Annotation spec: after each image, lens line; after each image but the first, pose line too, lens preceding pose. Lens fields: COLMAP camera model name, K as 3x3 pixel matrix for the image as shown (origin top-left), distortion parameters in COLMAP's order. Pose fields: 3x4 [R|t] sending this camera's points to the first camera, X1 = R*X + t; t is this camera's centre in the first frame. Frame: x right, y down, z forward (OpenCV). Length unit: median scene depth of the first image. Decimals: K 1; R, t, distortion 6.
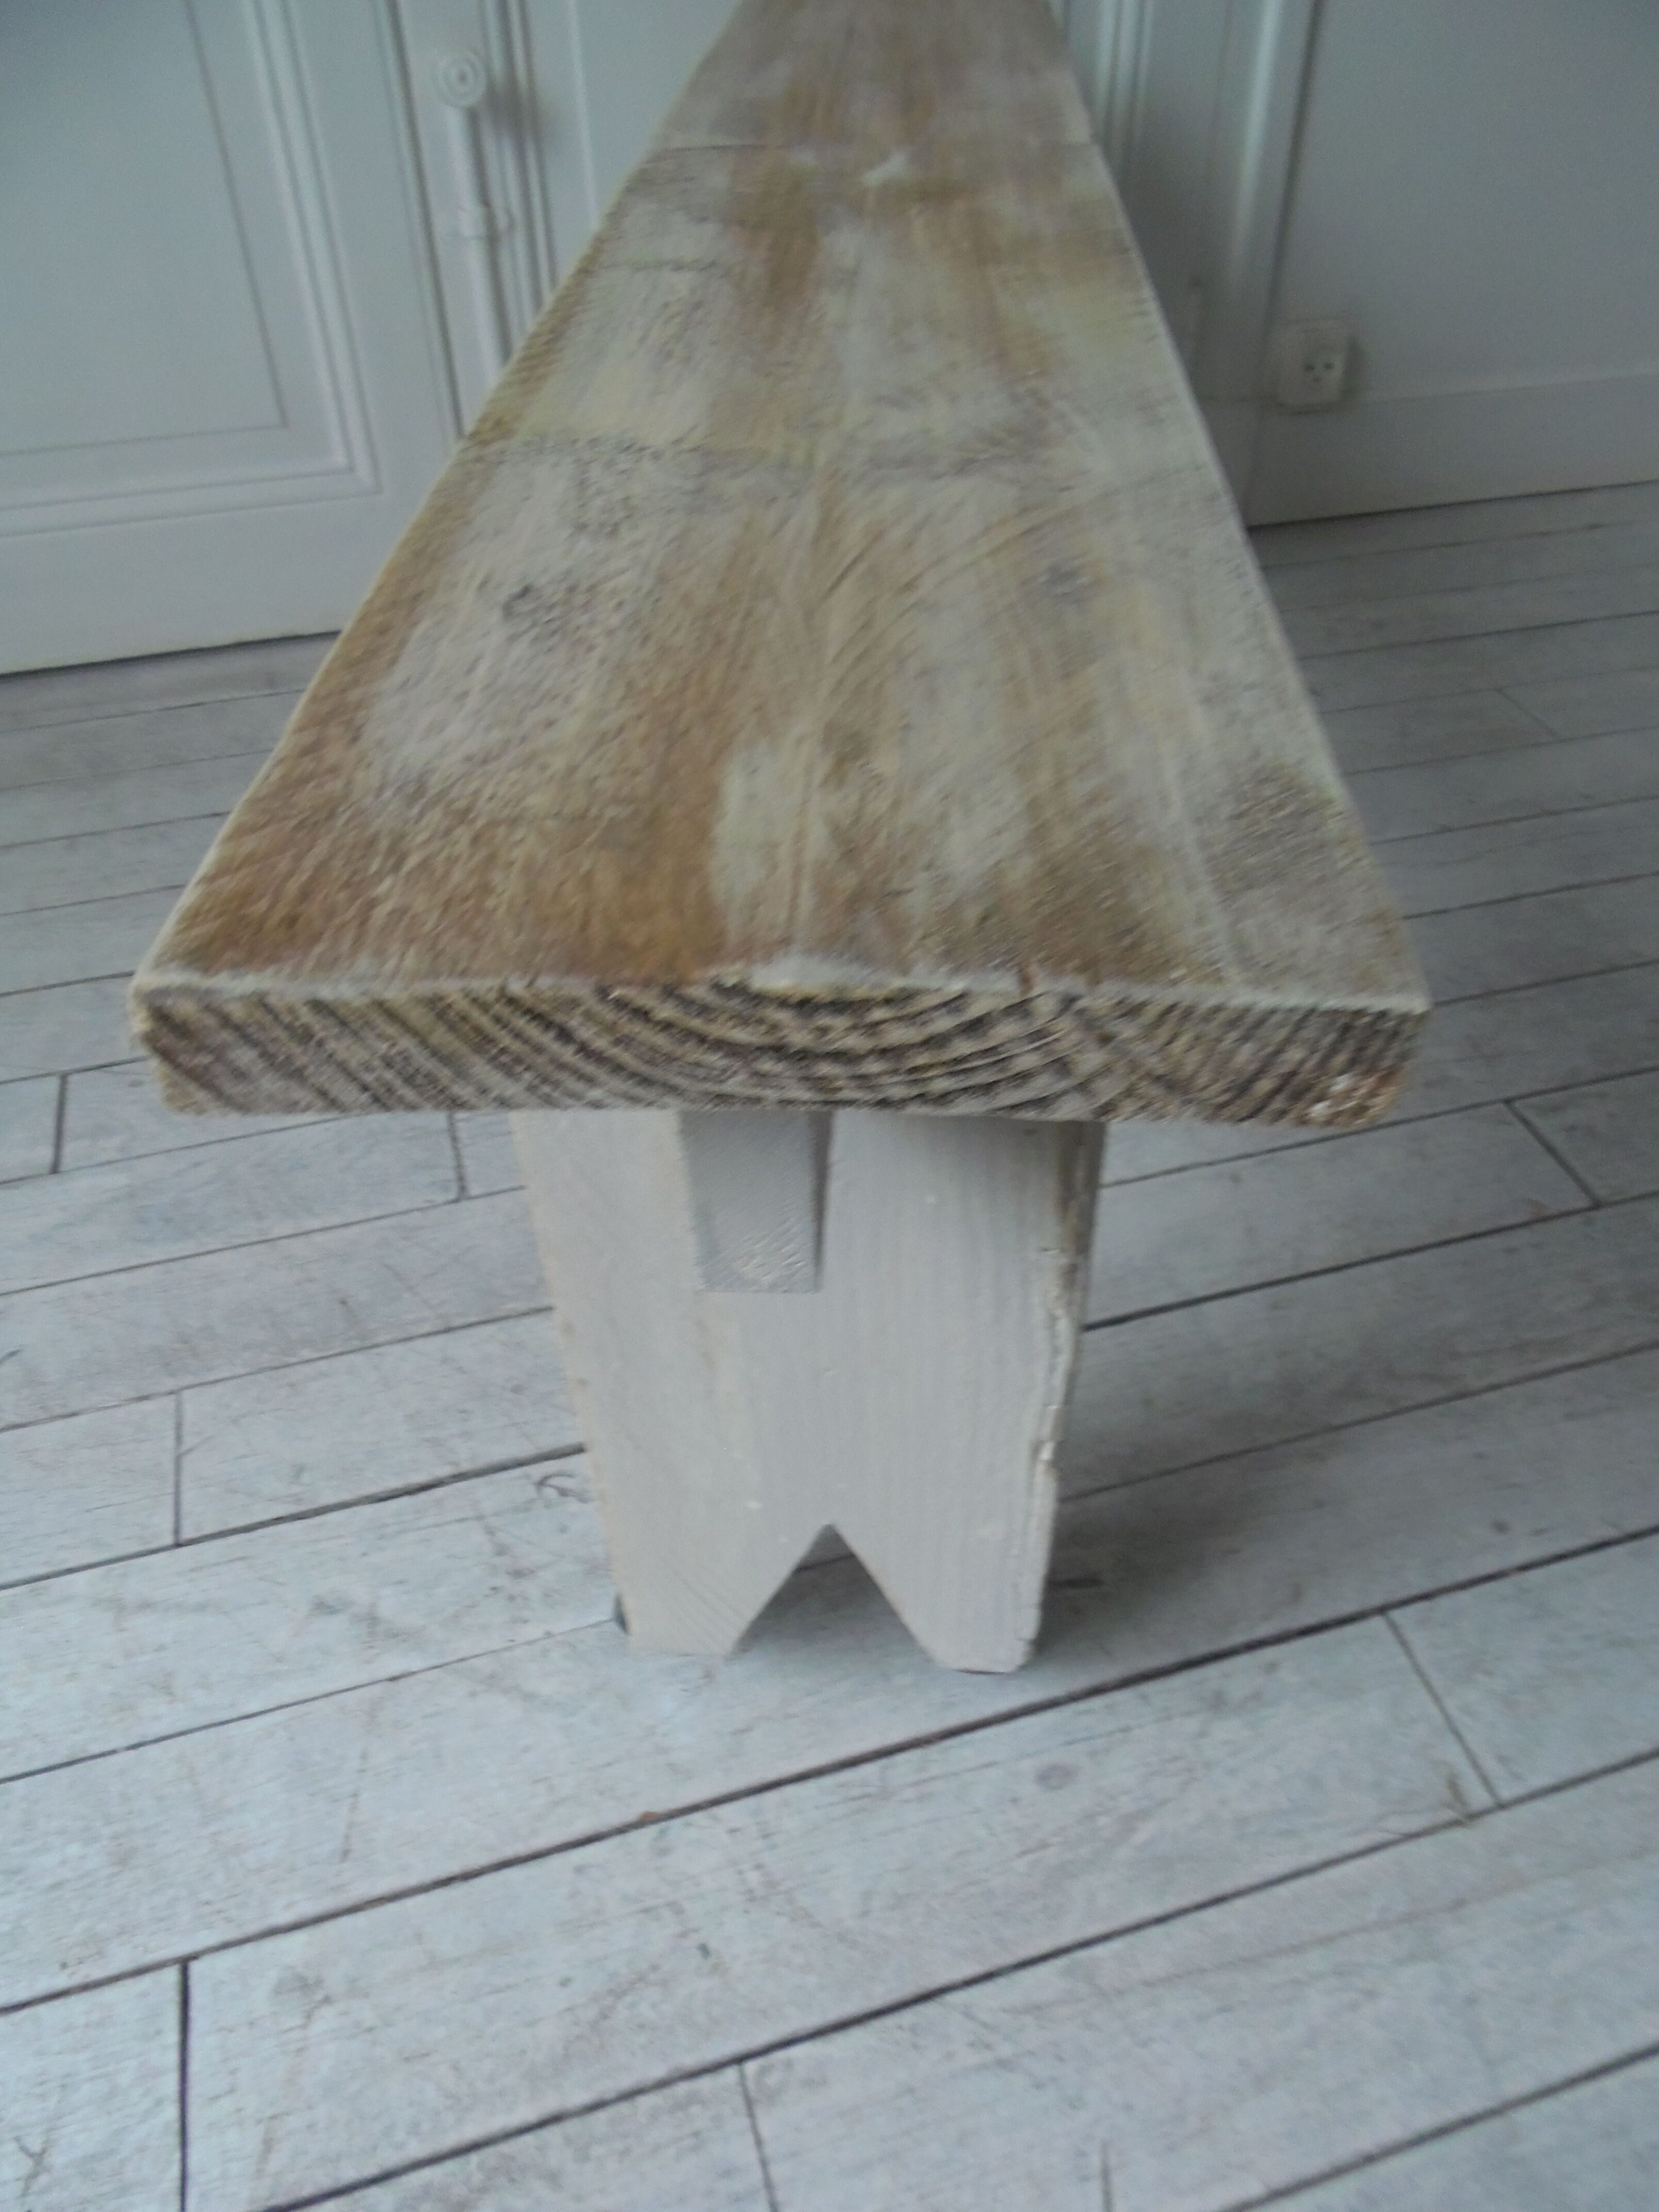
lens RADIAL K [[1608.6, 0, 848.2], [0, 1608.6, 1118.4], [0, 0, 1]] dist [-0.017006, 0.006880]
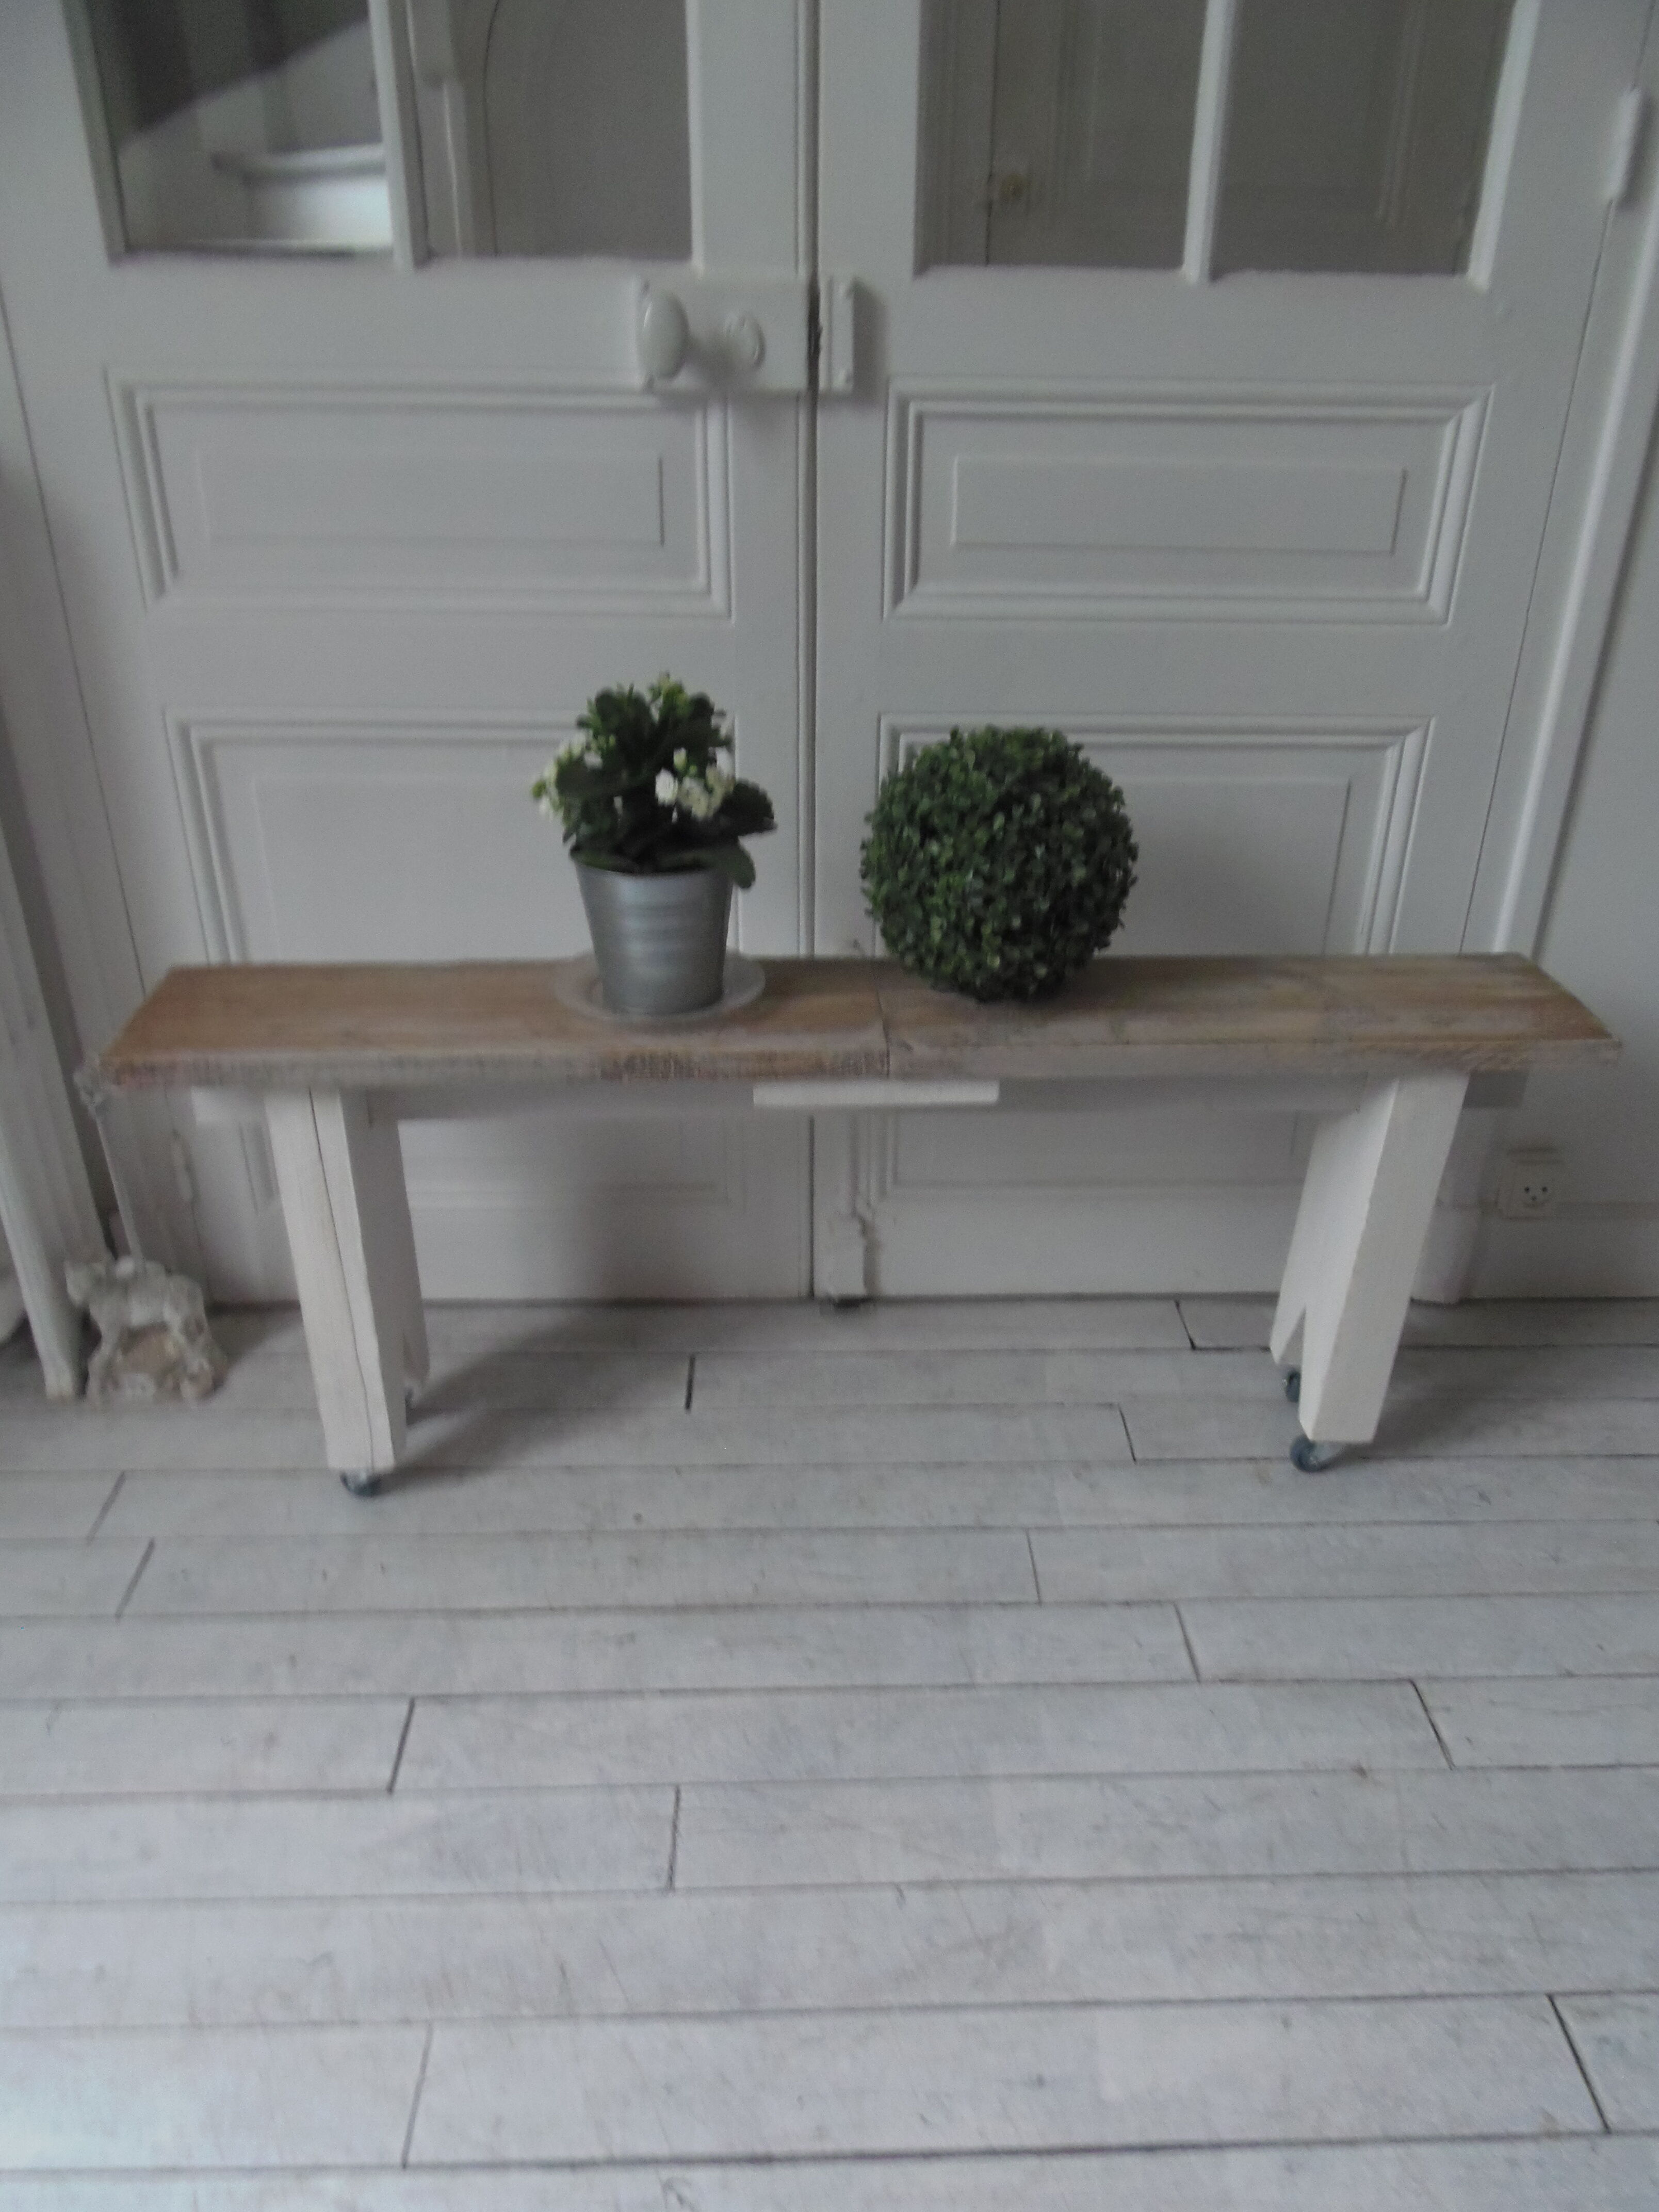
lens RADIAL K [[1582.2, 0, 839.9], [0, 1582.2, 1122.7], [0, 0, 1]] dist [-0.001249, 0.000358]
pose [[0.965630, 0.123747, -0.228573, 0.157927], [-0.177393, 0.956508, -0.231569, -0.392097], [0.189976, 0.264157, 0.945584, -0.499634]]
